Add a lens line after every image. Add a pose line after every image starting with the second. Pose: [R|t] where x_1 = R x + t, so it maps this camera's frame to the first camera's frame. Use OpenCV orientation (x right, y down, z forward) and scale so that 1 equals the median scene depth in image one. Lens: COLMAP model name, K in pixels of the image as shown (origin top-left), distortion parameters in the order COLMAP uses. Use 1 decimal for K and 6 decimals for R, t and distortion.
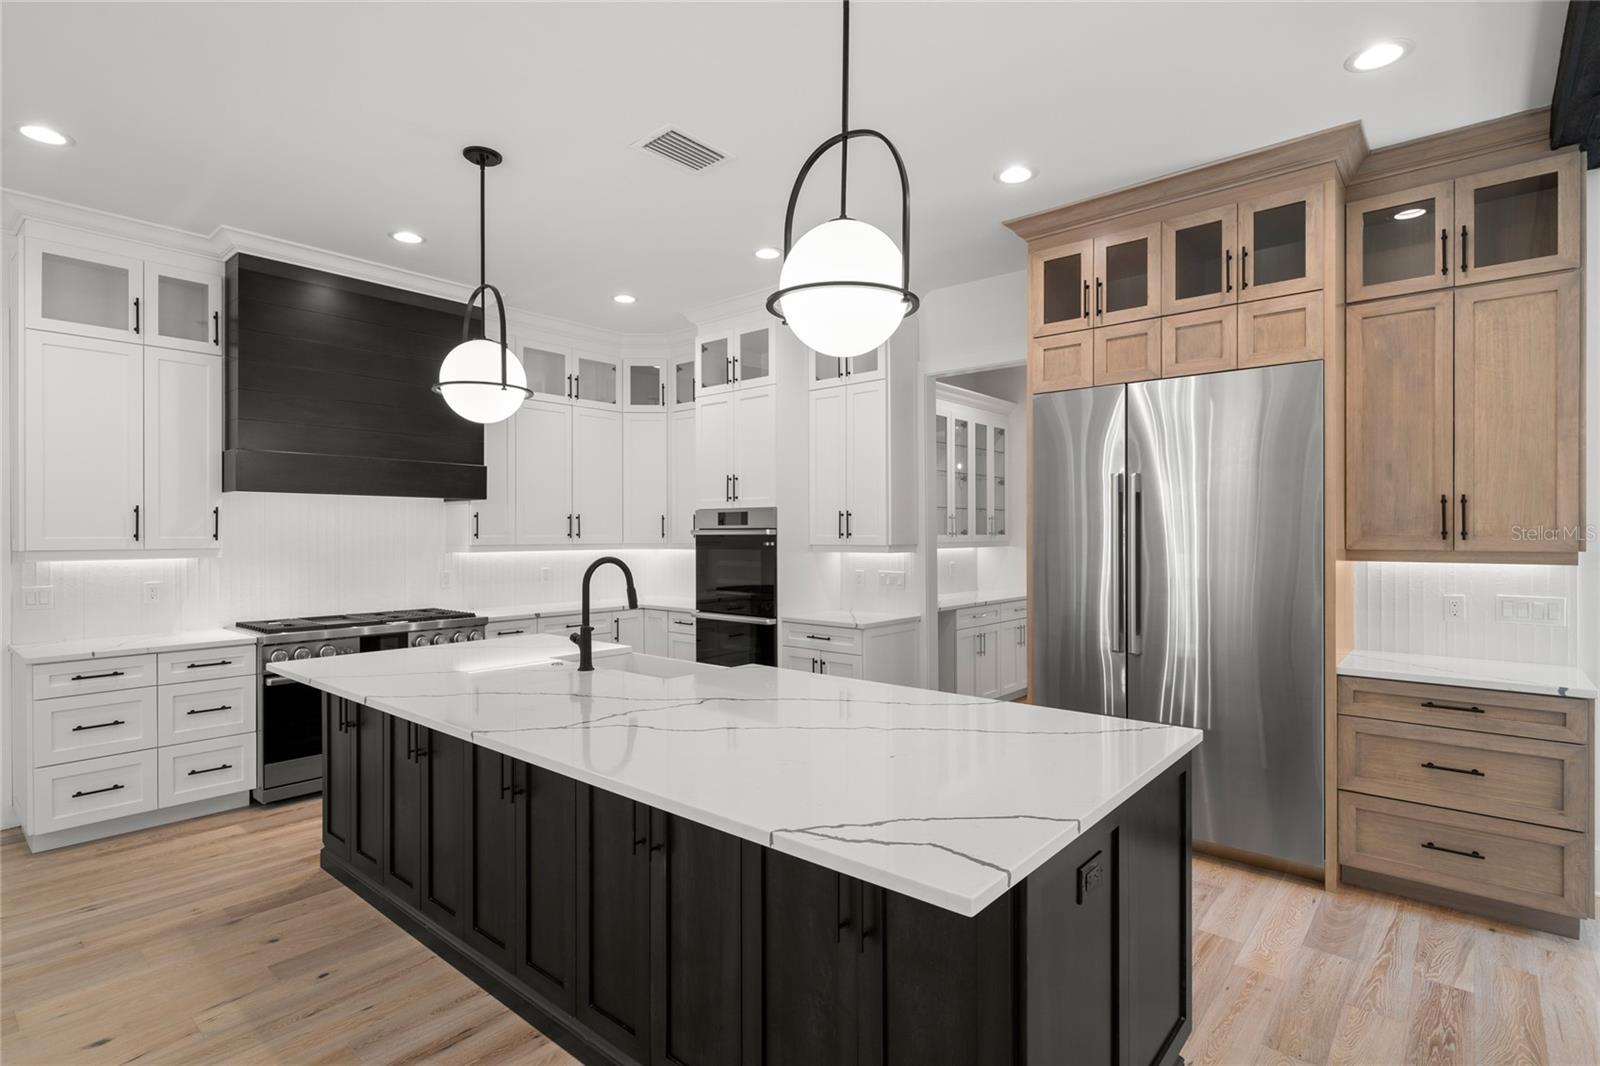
lens RADIAL K [[801.9, 0, 798.9], [0, 801.9, 532.3], [0, 0, 1]] dist [0.001617, -0.000072]
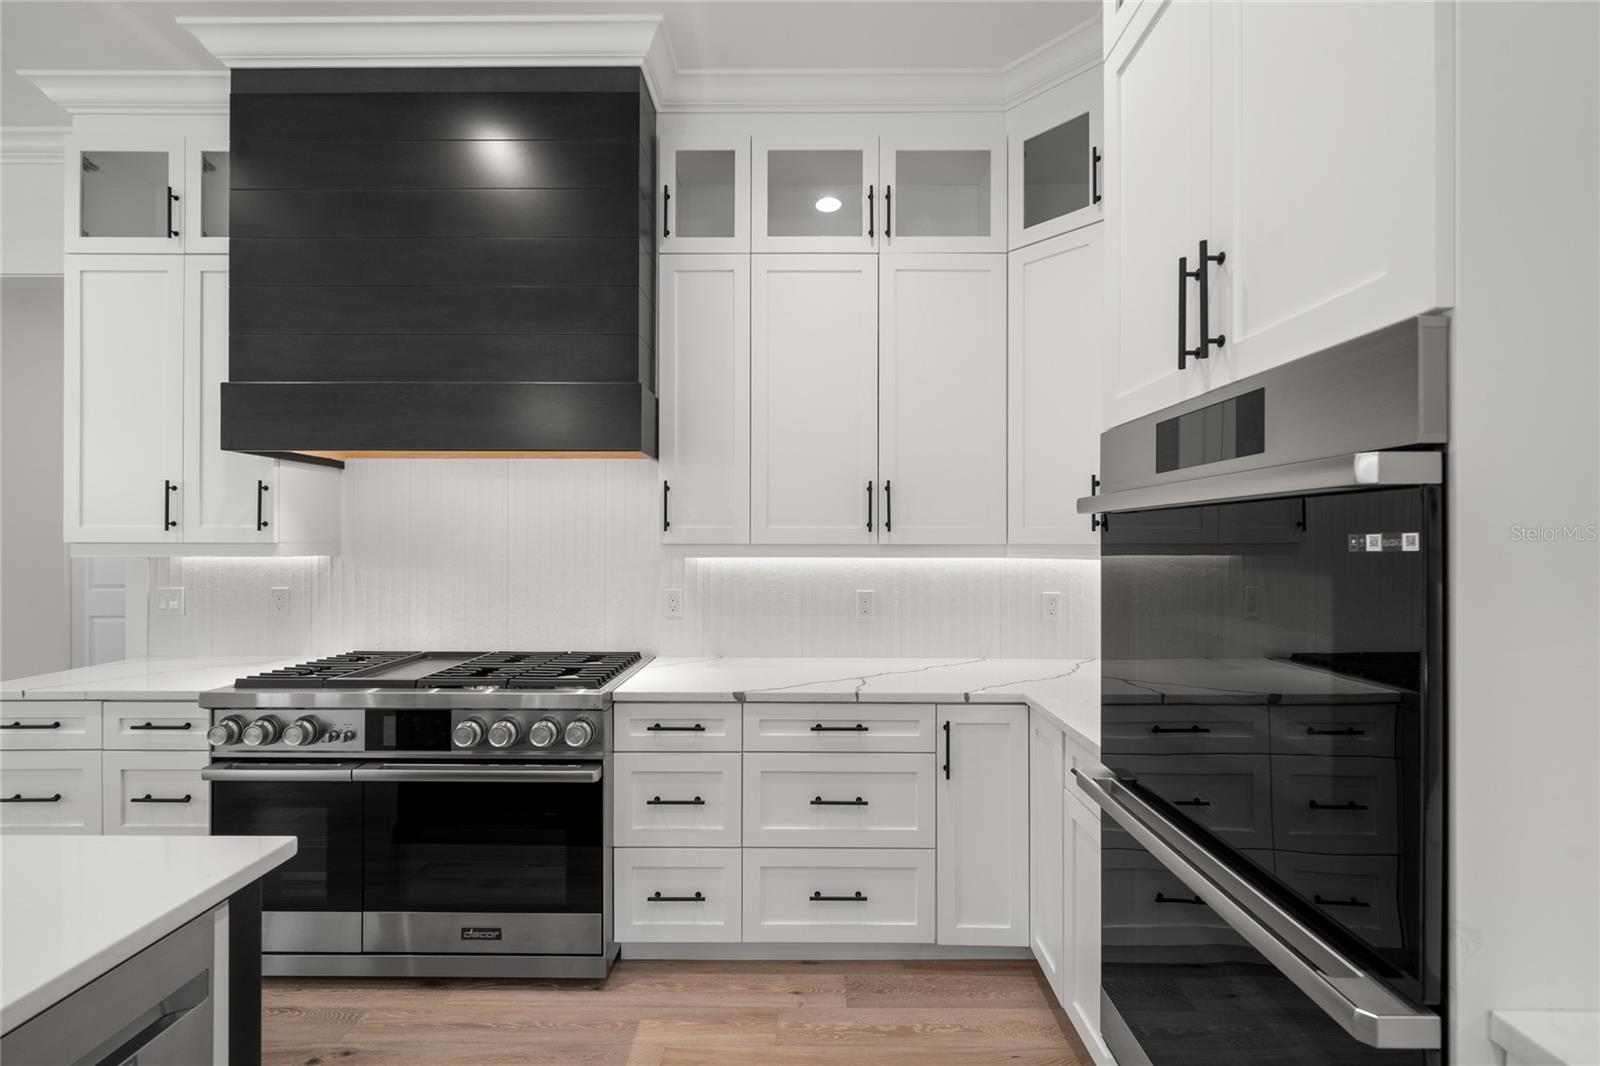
lens RADIAL K [[669.6, 0, 802.3], [0, 669.6, 537.4], [0, 0, 1]] dist [0.008359, 0.000190]
pose [[0.642811, -0.002218, -0.766022, -0.007177], [-0.001897, 0.999988, -0.004488, 0.013641], [0.766023, 0.004338, 0.642799, 0.777267]]
